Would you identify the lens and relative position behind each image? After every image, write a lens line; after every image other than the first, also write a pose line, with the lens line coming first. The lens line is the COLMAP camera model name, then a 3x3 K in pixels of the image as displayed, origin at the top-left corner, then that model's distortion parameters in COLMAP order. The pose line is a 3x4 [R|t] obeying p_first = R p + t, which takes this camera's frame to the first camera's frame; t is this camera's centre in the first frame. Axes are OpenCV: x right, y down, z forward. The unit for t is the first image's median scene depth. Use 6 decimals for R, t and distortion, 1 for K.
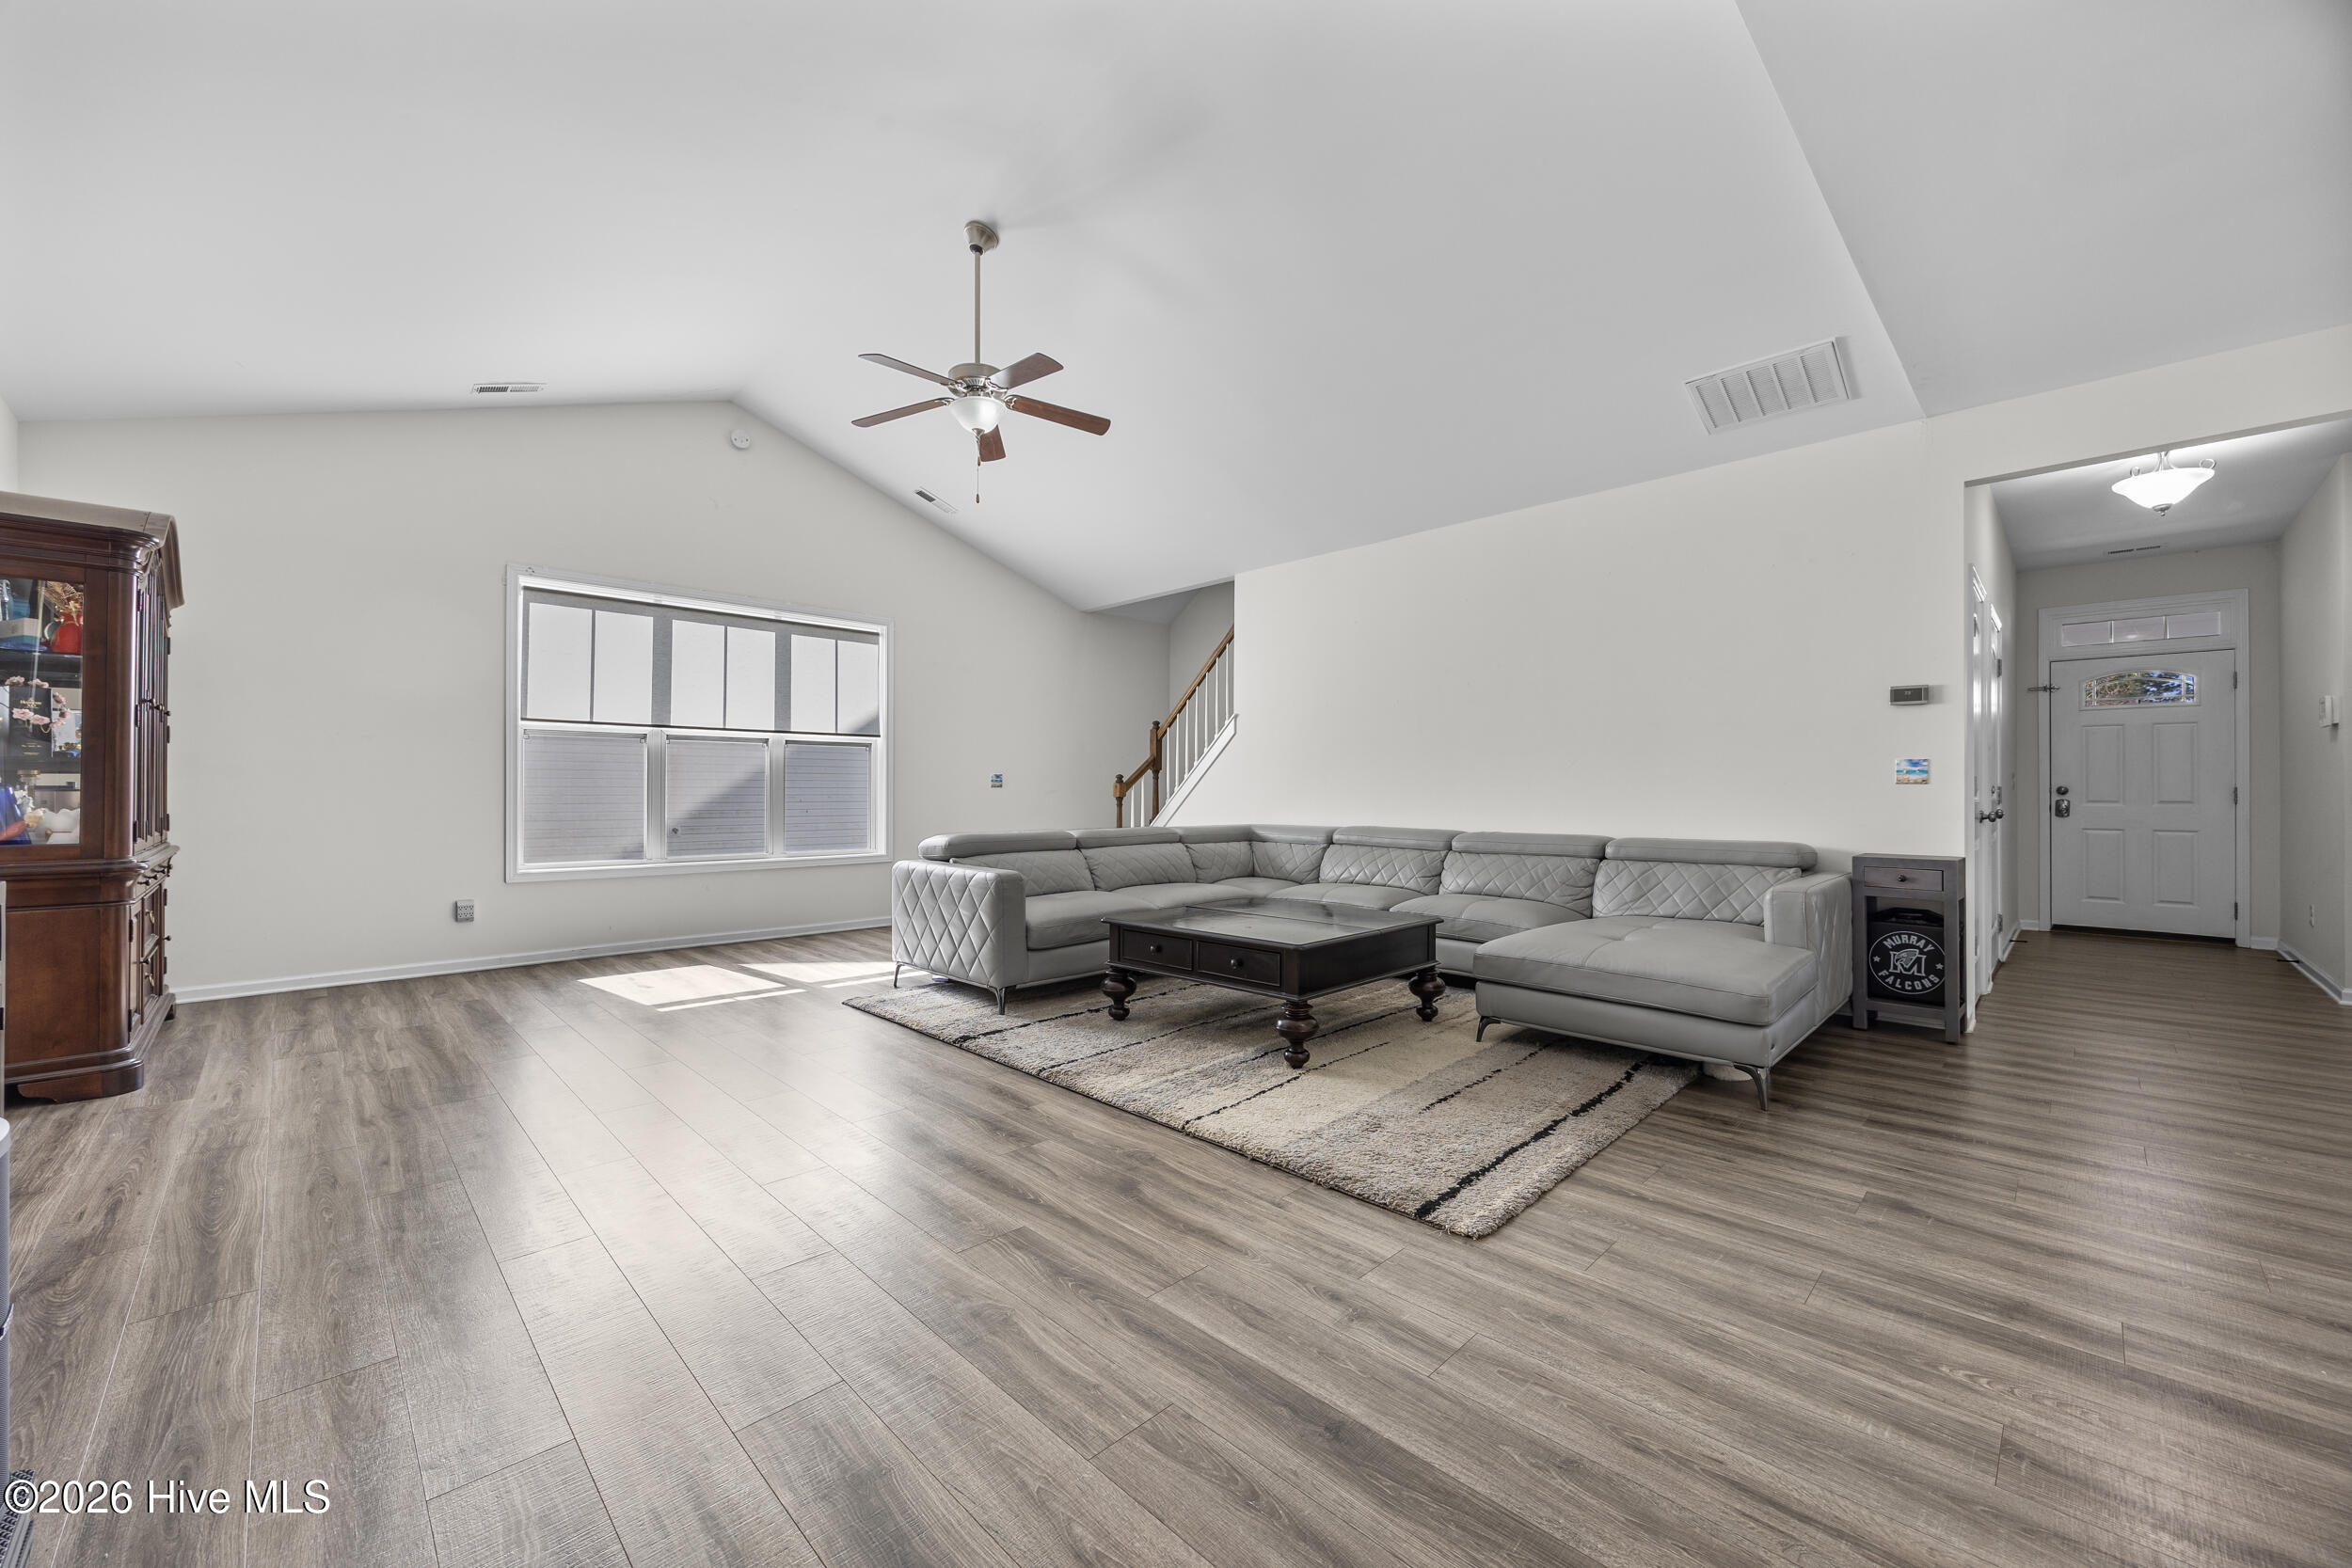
lens RADIAL K [[896.6, 0, 1172.4], [0, 896.6, 790.9], [0, 0, 1]] dist [-0.003841, -0.000055]
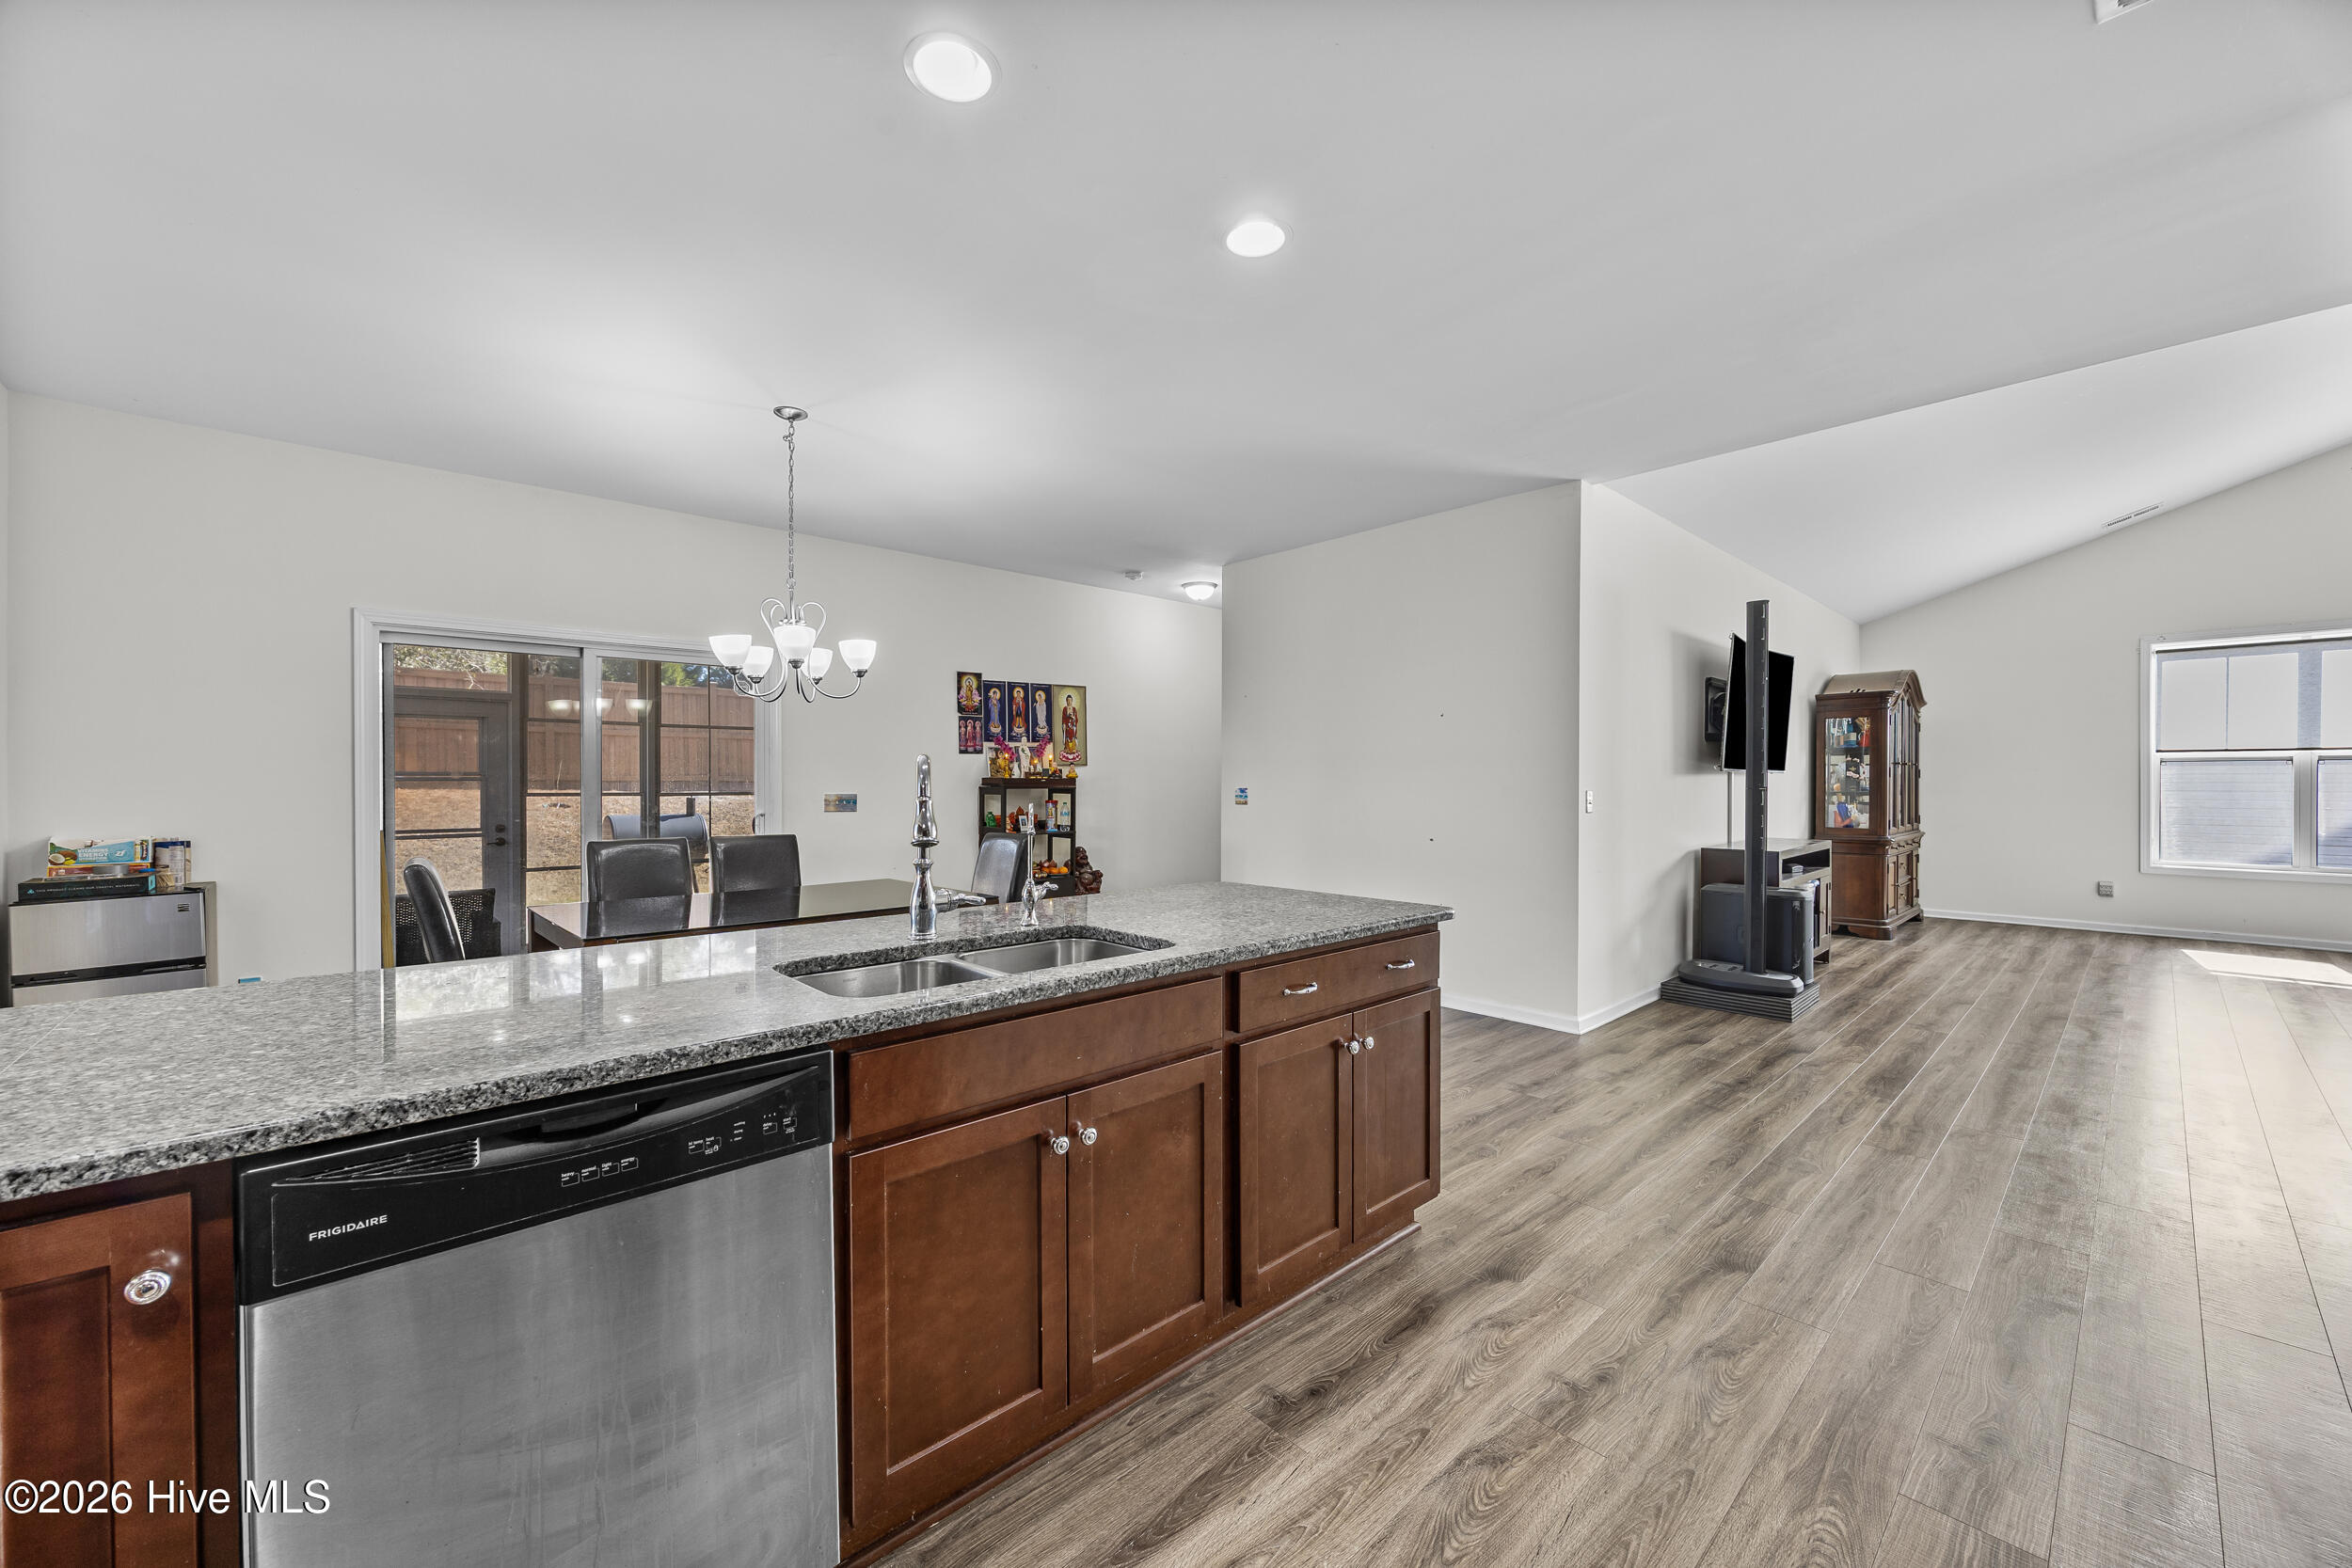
lens RADIAL K [[896.6, 0, 1168.6], [0, 896.6, 778.8], [0, 0, 1]] dist [-0.003841, -0.000055]
pose [[-0.045487, 0.002824, -0.998961, 1.166969], [0.001310, 0.999995, 0.002767, -0.078700], [0.998964, -0.001183, -0.045490, -0.707106]]
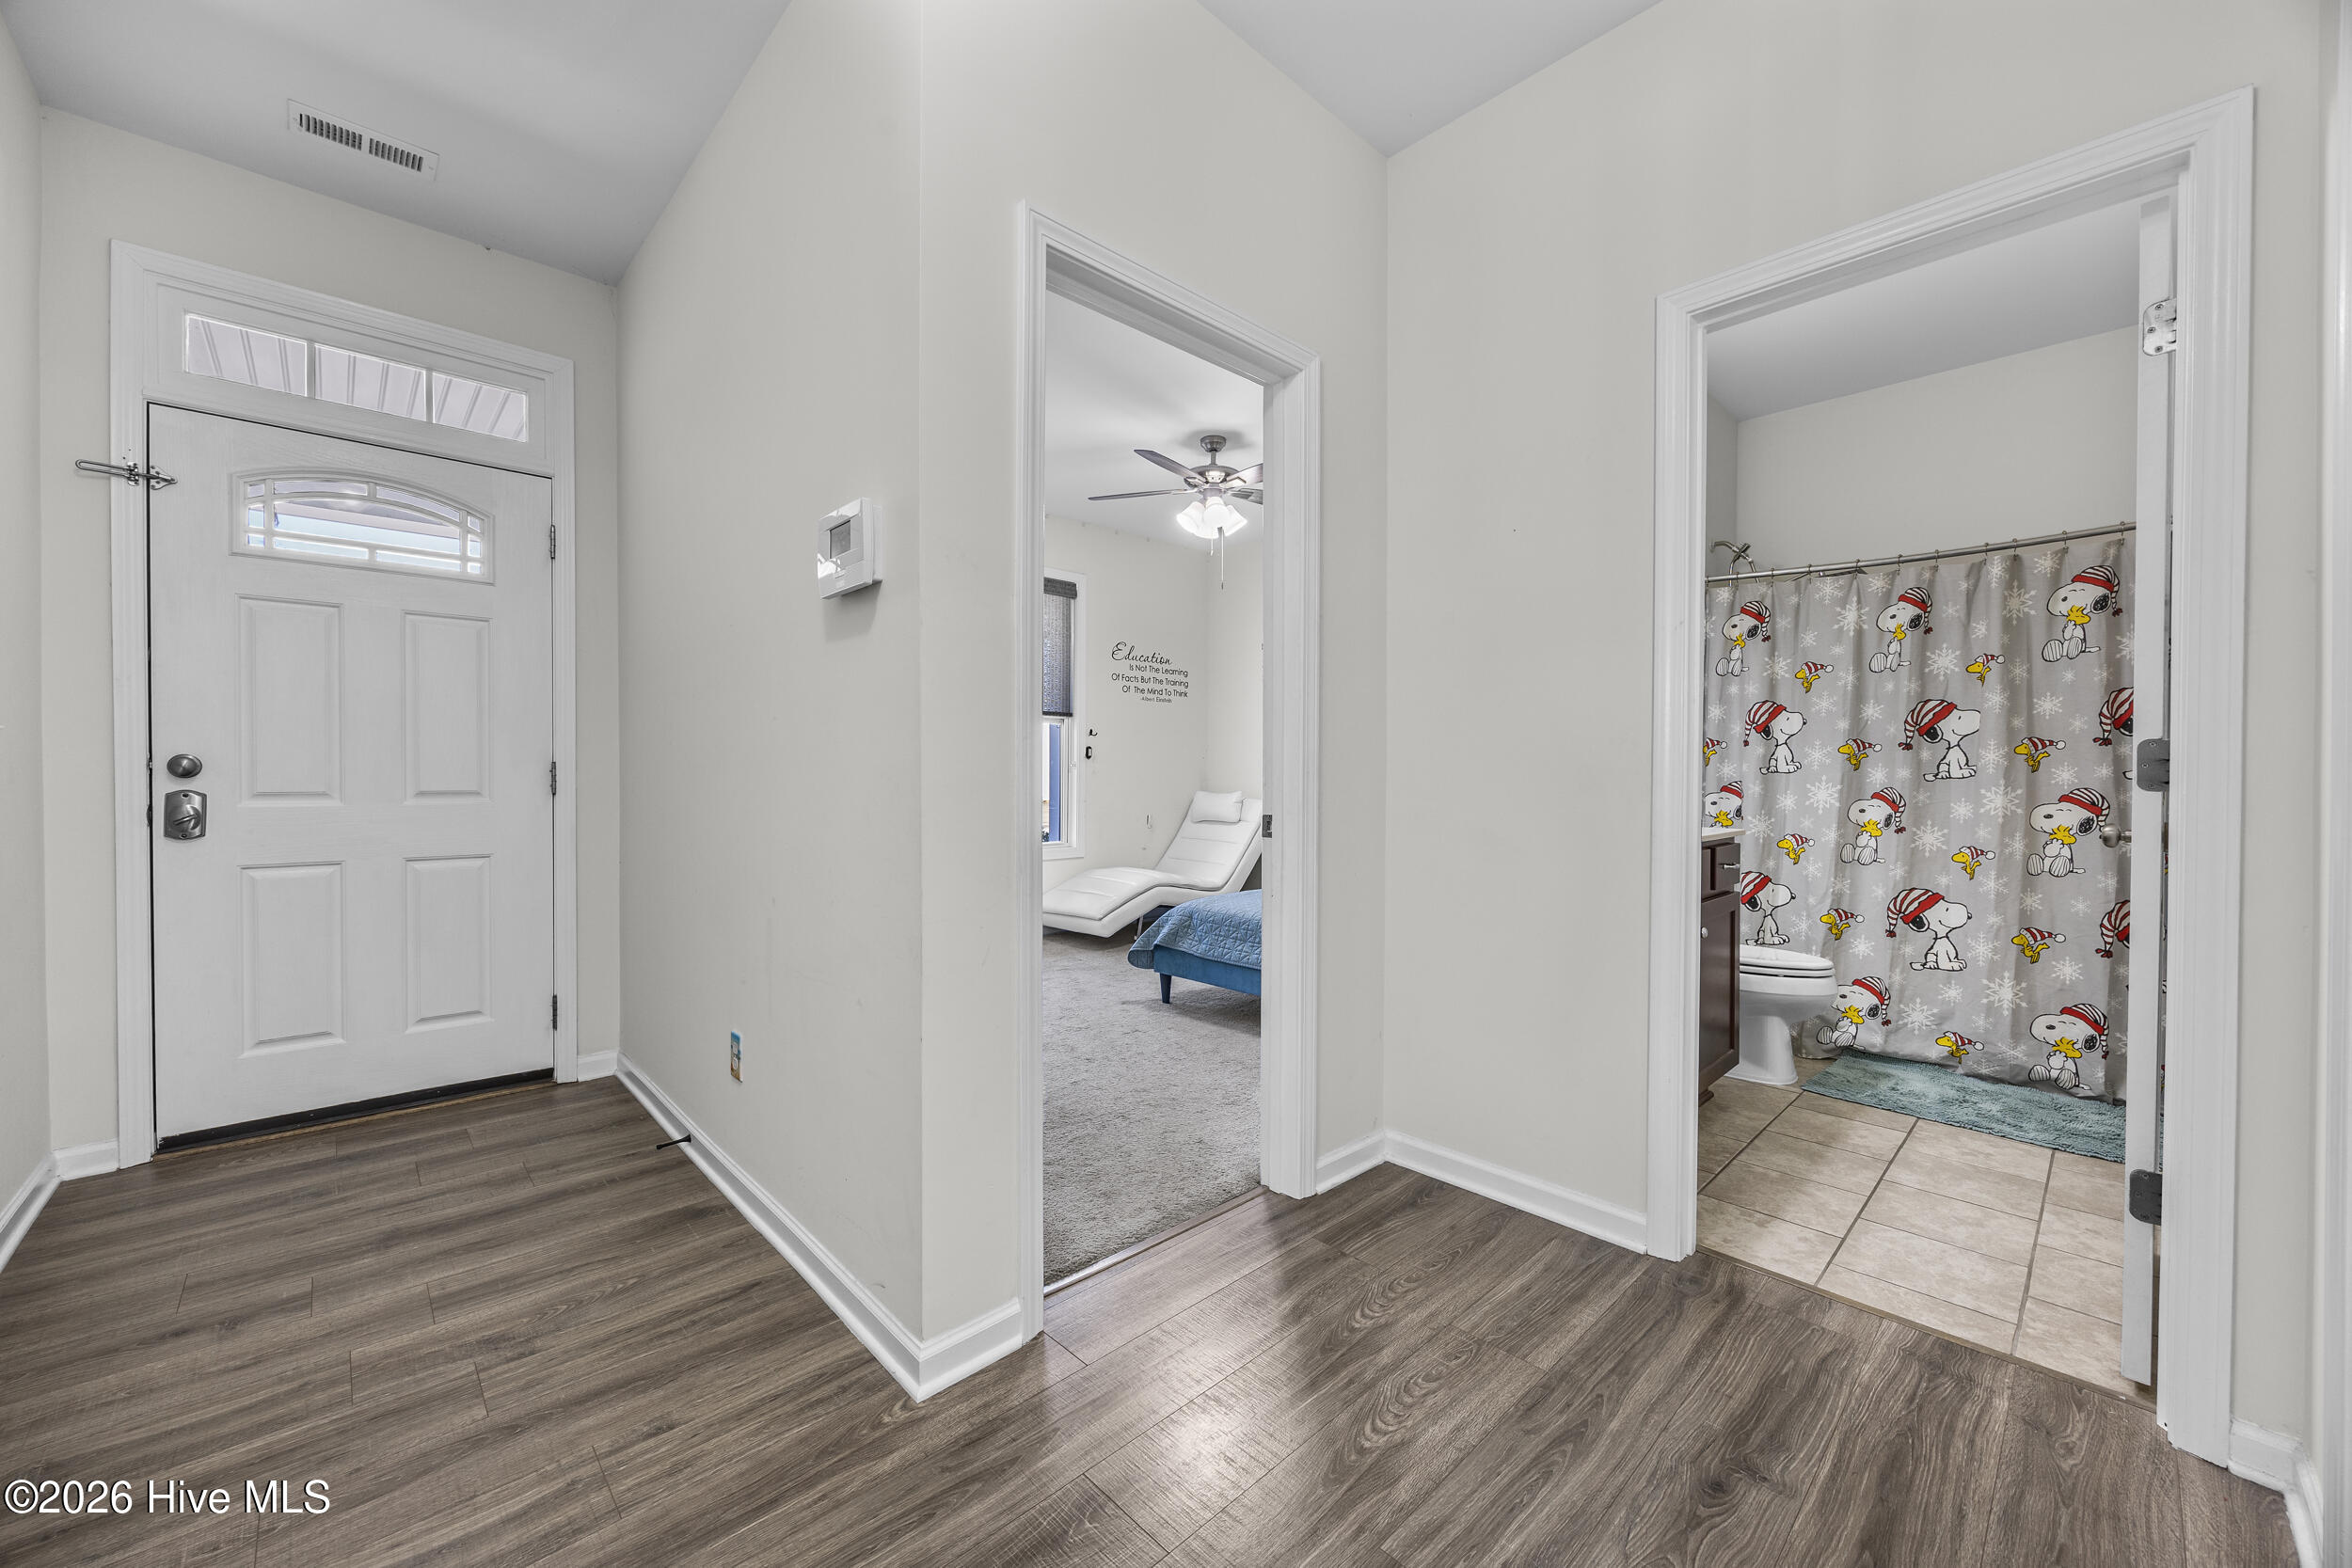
lens RADIAL K [[896.6, 0, 1151.3], [0, 896.6, 784.1], [0, 0, 1]] dist [-0.003841, -0.000055]
pose [[0.029237, -0.010948, 0.999513, 0.015668], [-0.004233, 0.999930, 0.011077, 0.000025], [-0.999564, -0.004555, 0.029189, 0.014494]]
